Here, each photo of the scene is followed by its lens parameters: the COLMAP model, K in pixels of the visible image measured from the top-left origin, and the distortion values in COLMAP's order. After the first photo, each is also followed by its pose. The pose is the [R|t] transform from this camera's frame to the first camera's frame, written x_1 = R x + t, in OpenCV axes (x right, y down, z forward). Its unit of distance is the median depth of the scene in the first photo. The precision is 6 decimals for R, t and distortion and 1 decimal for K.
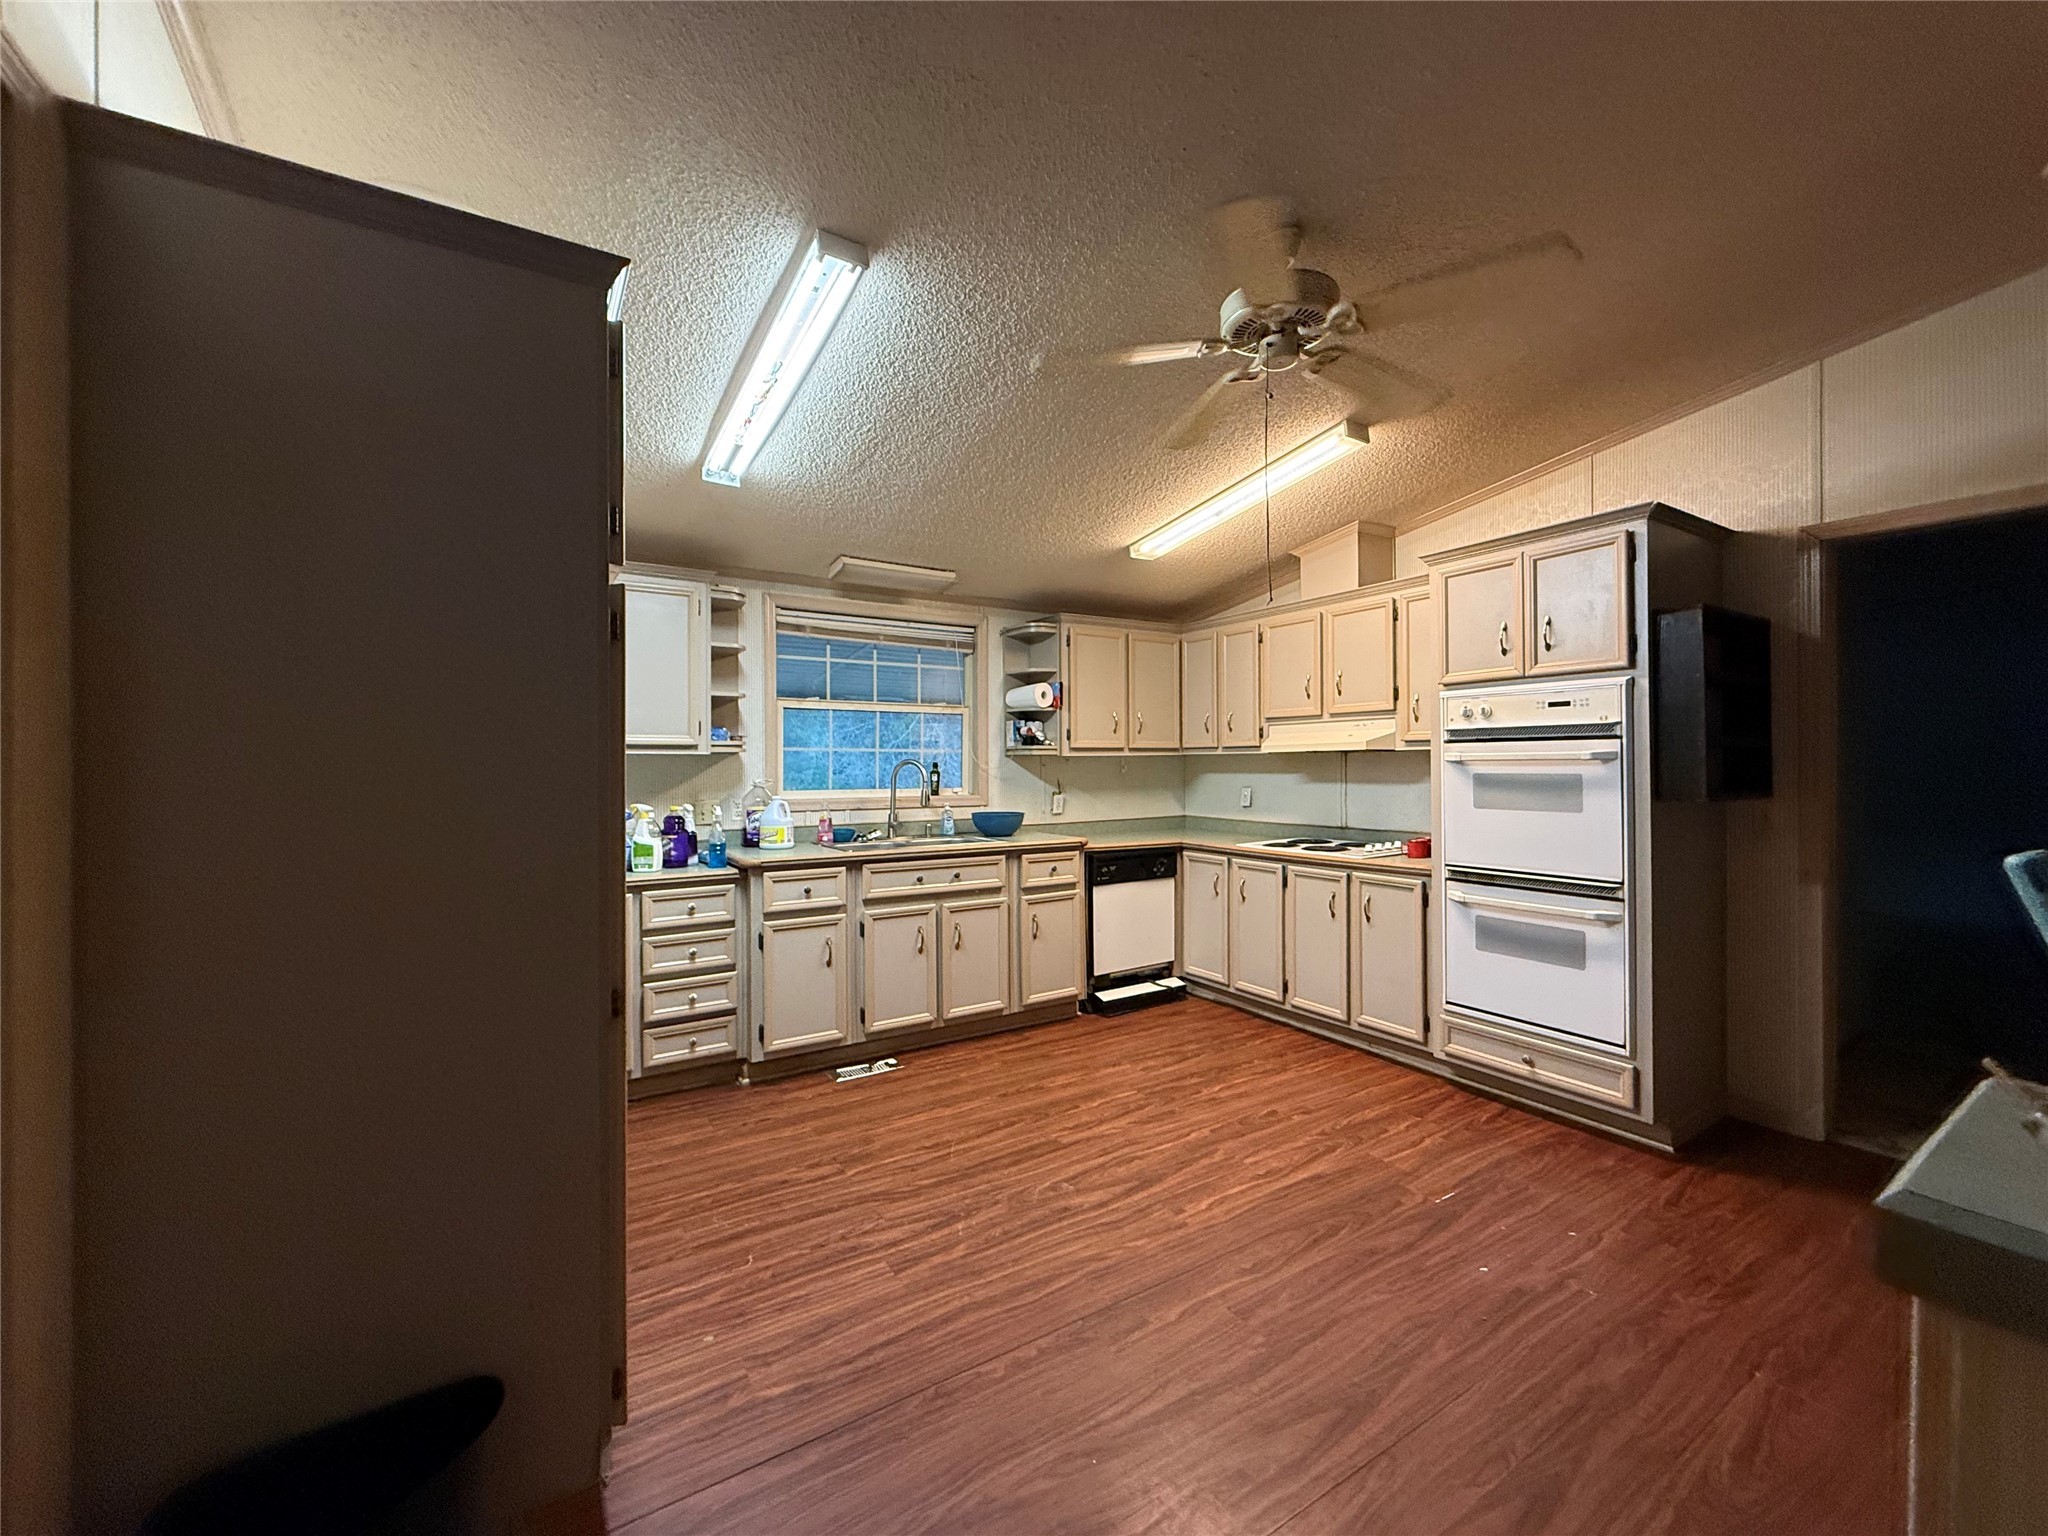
lens RADIAL K [[814.2, 0, 1018.0], [0, 814.2, 765.8], [0, 0, 1]] dist [0.000372, -0.000045]
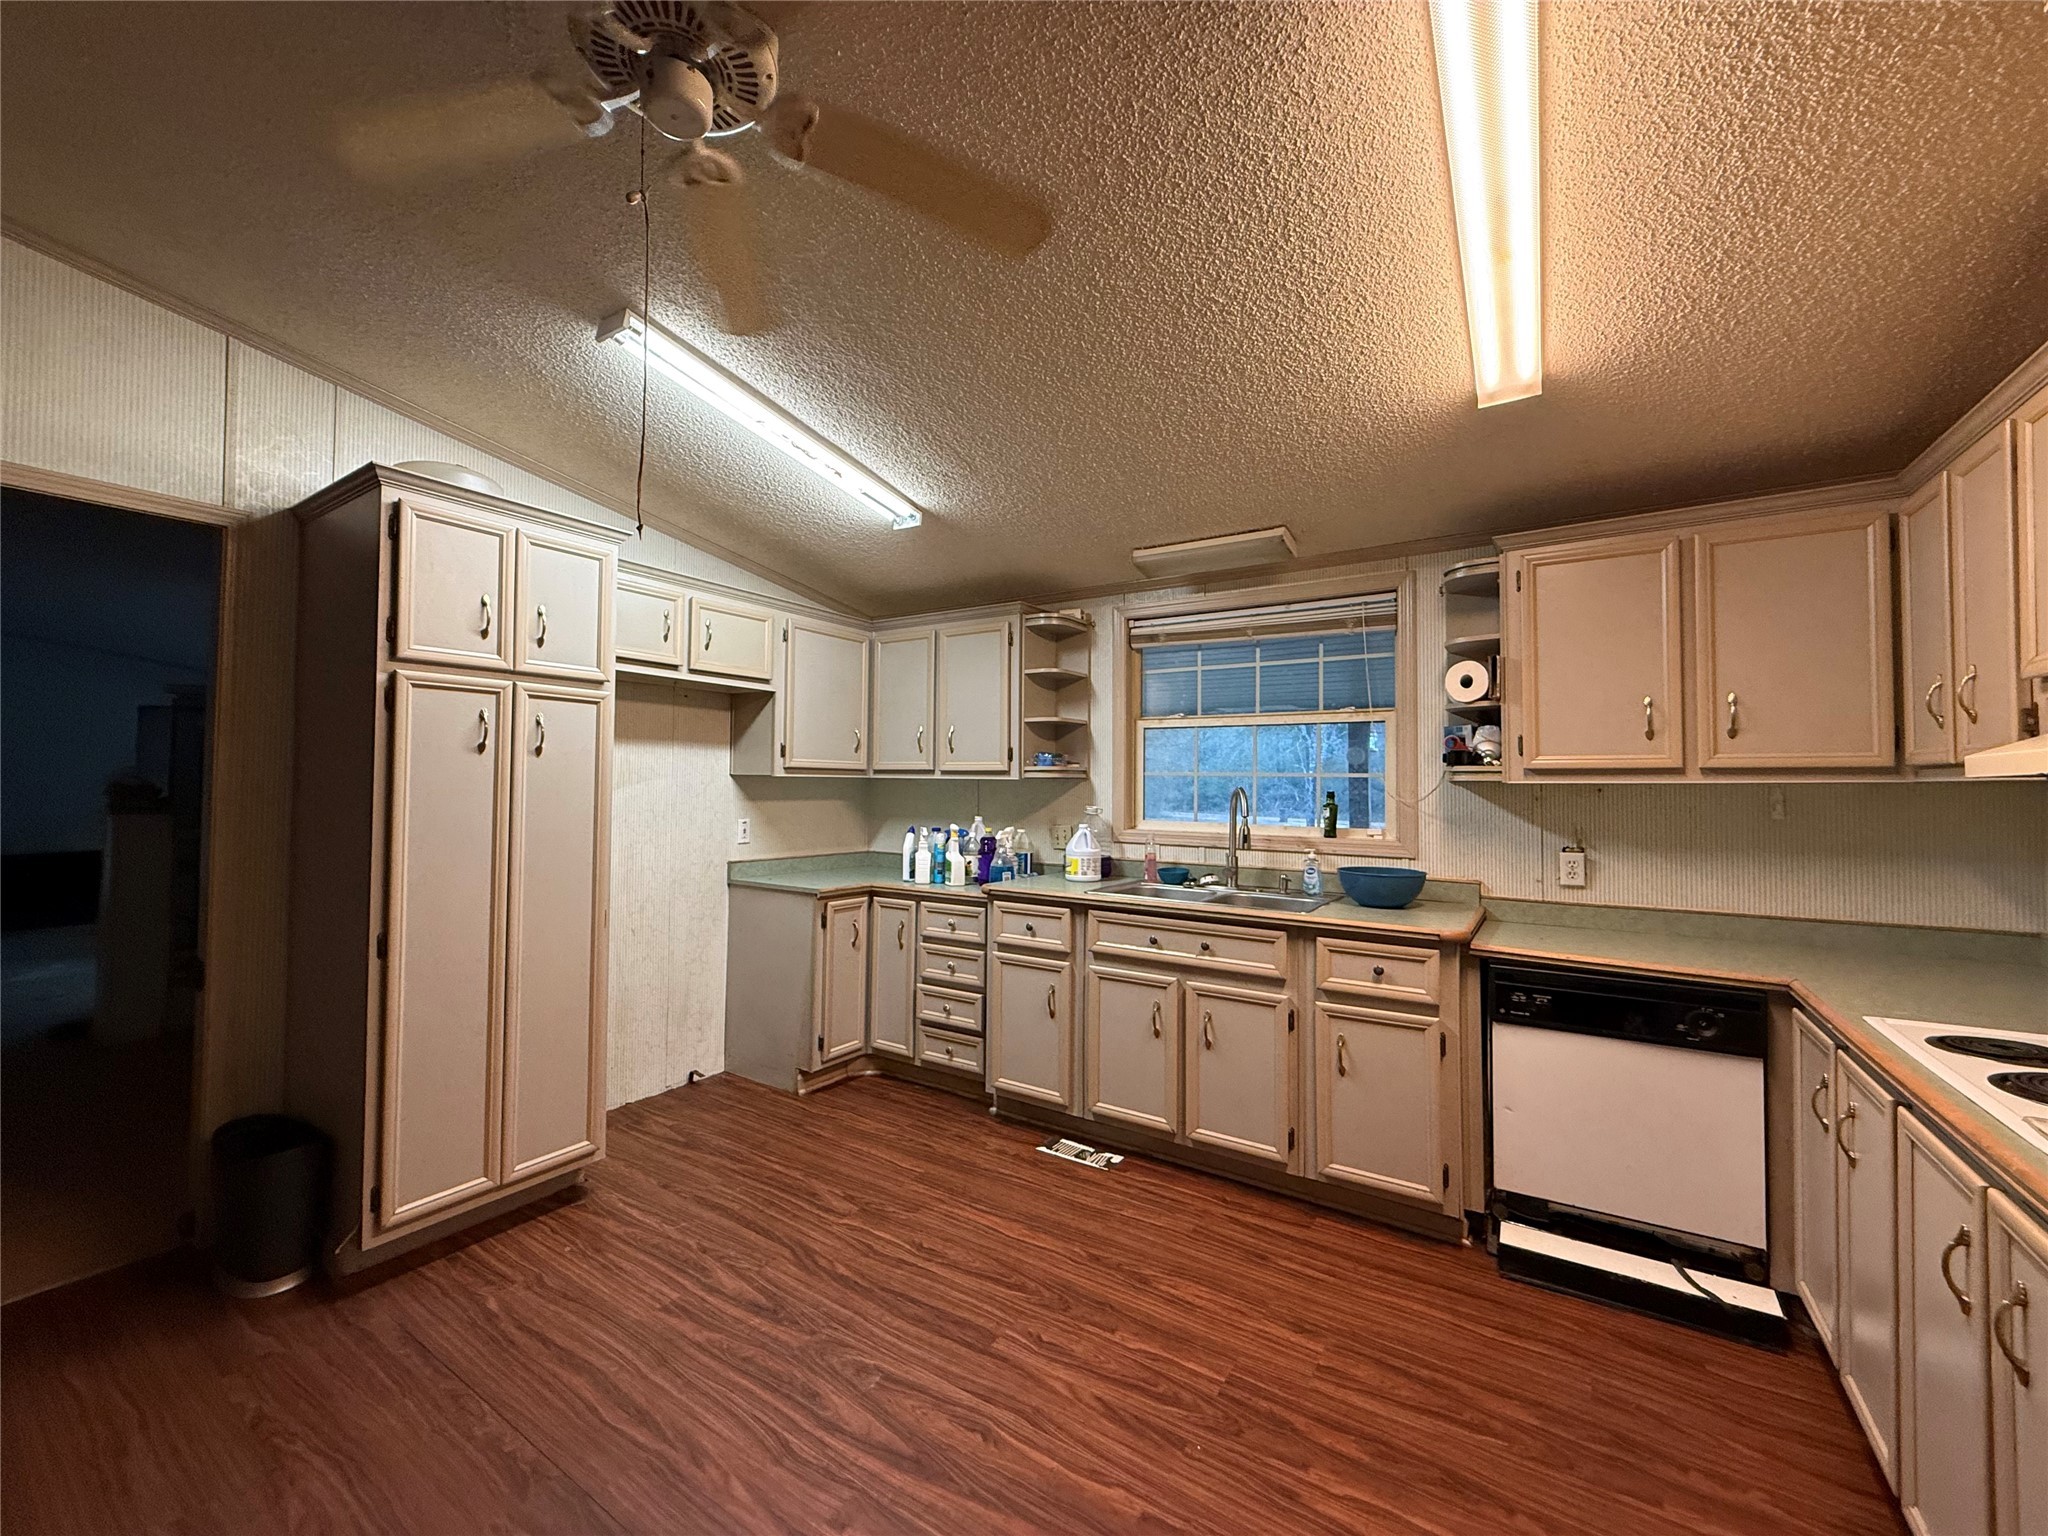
lens RADIAL K [[814.2, 0, 1018.0], [0, 814.2, 765.8], [0, 0, 1]] dist [0.000372, -0.000045]
pose [[0.416838, -0.012013, -0.908901, 0.552845], [-0.012976, 0.999732, -0.019165, -0.011723], [0.908888, 0.019782, 0.416570, 0.574043]]
